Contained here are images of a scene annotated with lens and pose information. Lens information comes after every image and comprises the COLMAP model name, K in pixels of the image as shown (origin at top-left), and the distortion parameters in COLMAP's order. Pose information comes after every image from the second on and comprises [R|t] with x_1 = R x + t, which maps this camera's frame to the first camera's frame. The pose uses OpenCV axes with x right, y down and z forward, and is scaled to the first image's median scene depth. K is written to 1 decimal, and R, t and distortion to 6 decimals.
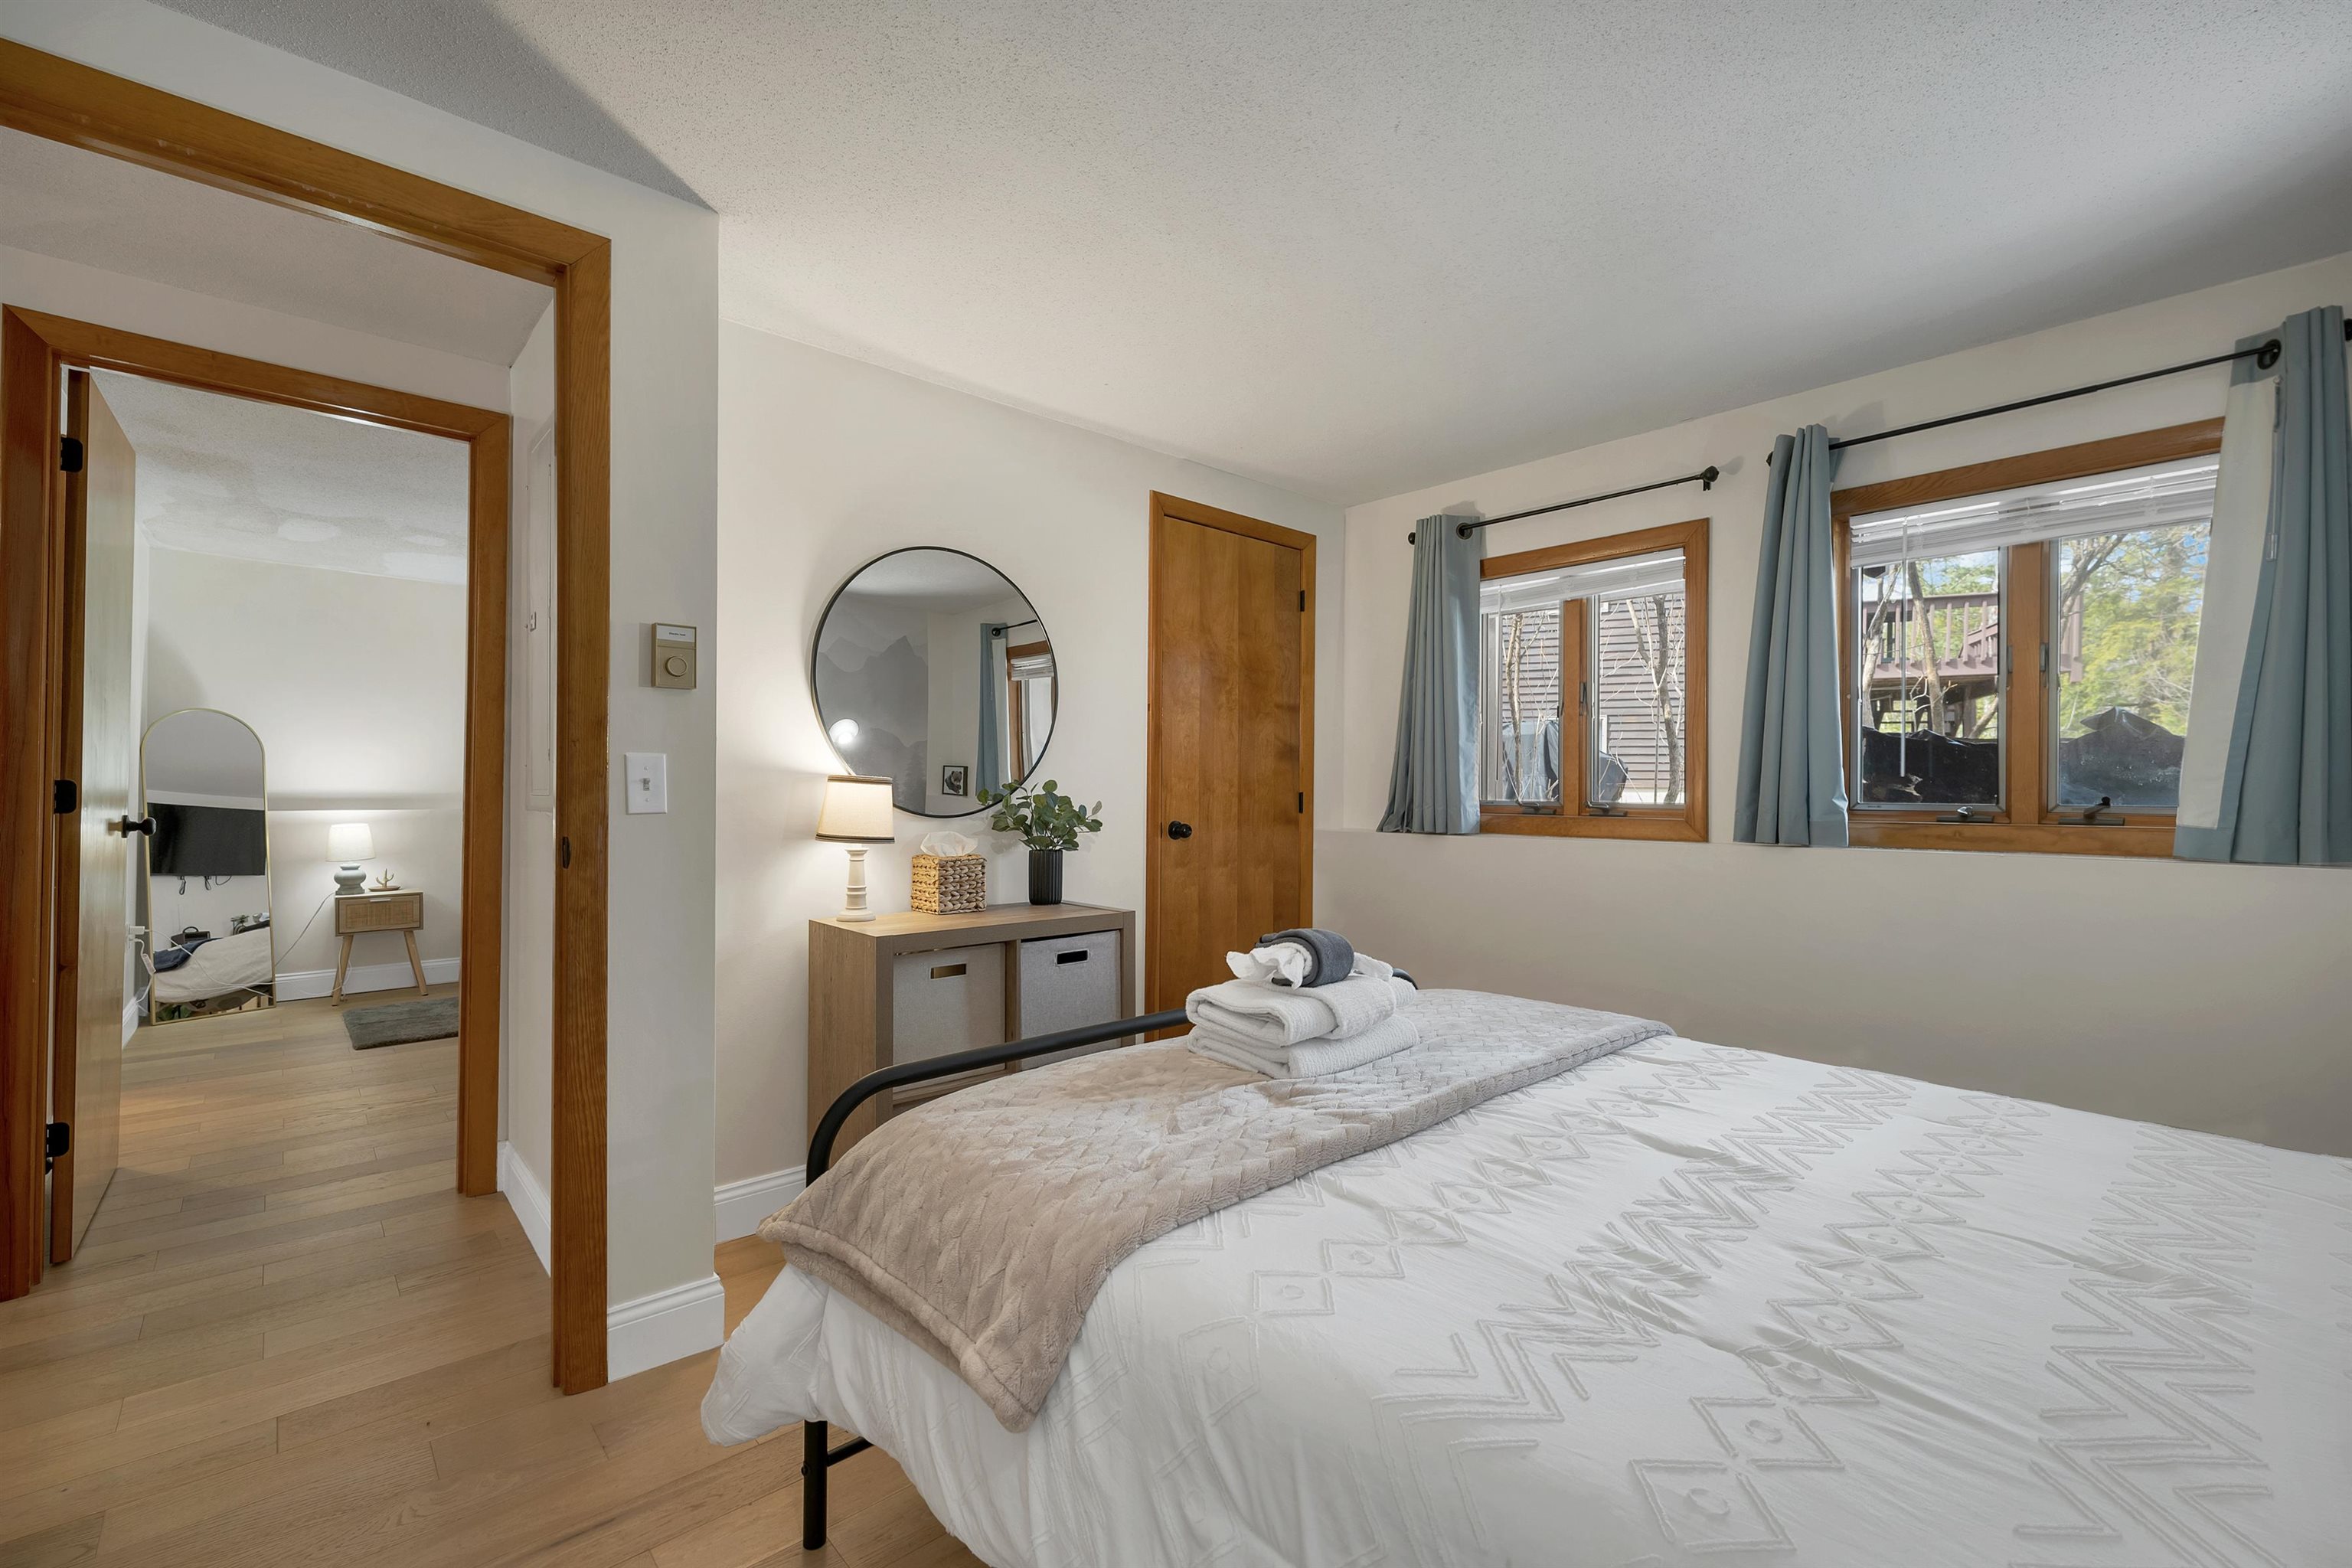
lens RADIAL K [[967.0, 0, 1174.0], [0, 967.0, 778.5], [0, 0, 1]] dist [0.001291, 0.000108]
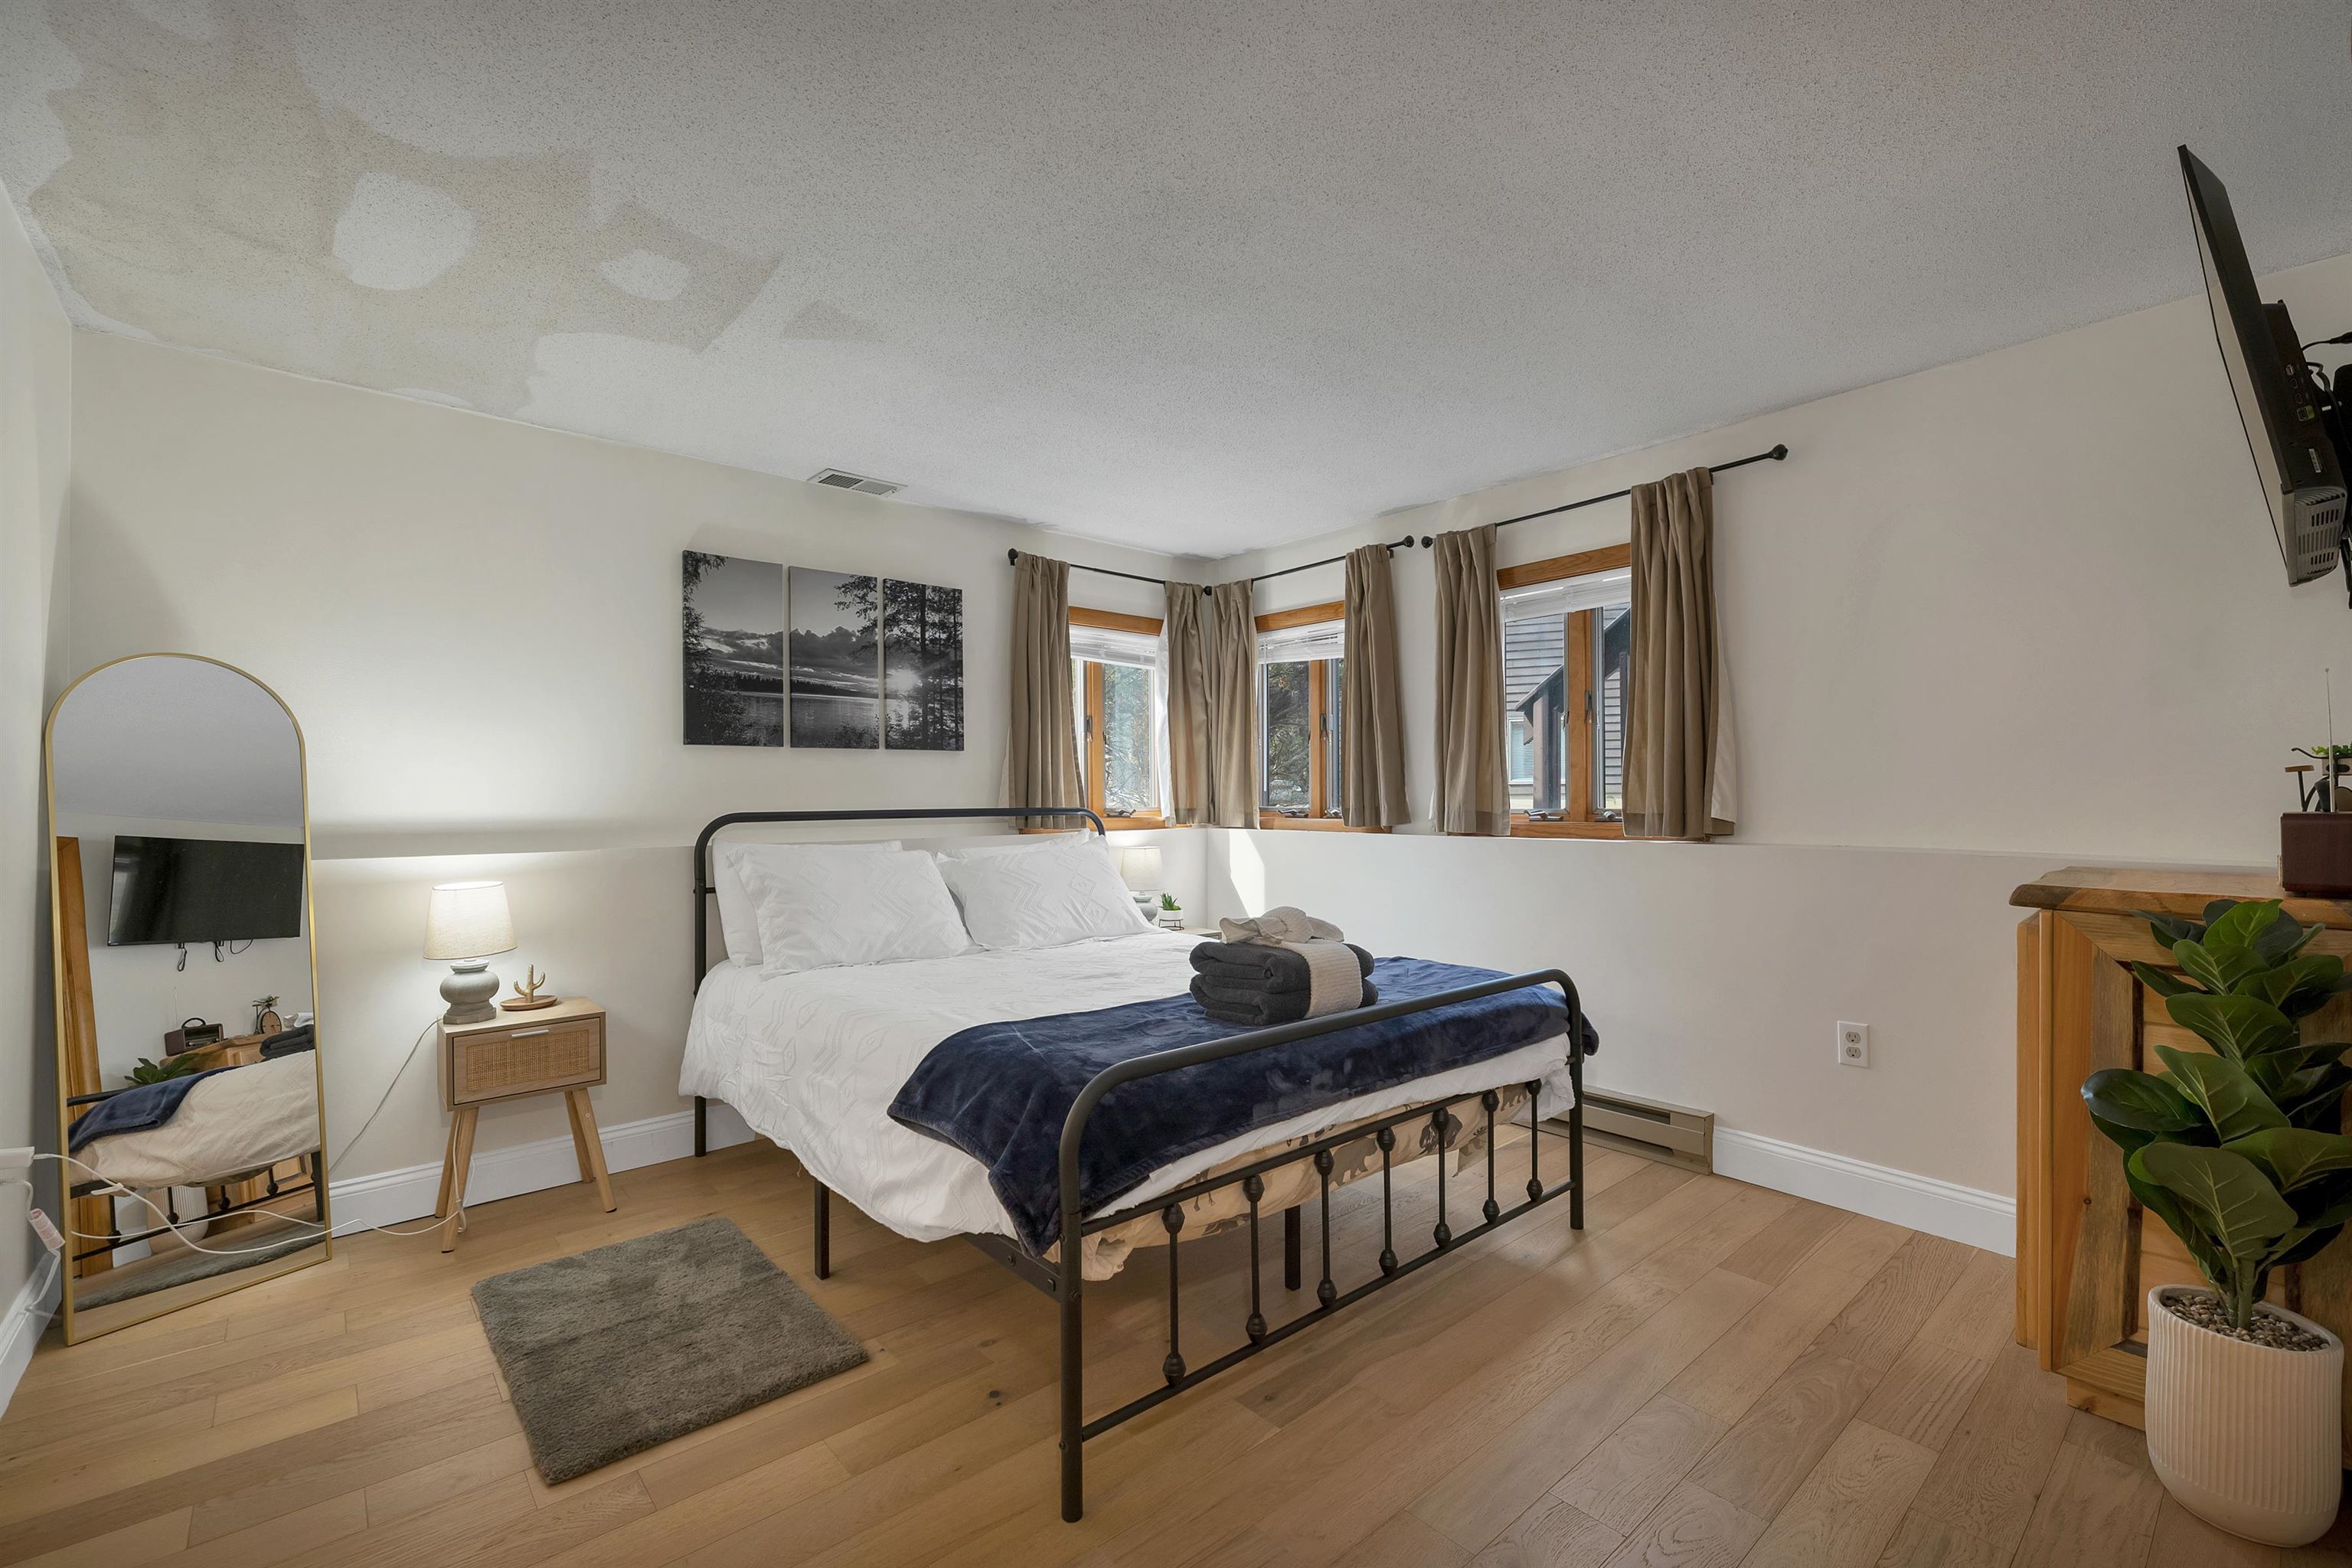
lens RADIAL K [[969.3, 0, 1172.9], [0, 969.3, 795.0], [0, 0, 1]] dist [0.001184, 0.000122]
pose [[0.999794, -0.010072, -0.017597, -0.453151], [0.010118, 0.999946, 0.002539, 0.002512], [0.017571, -0.002717, 0.999842, 0.476685]]
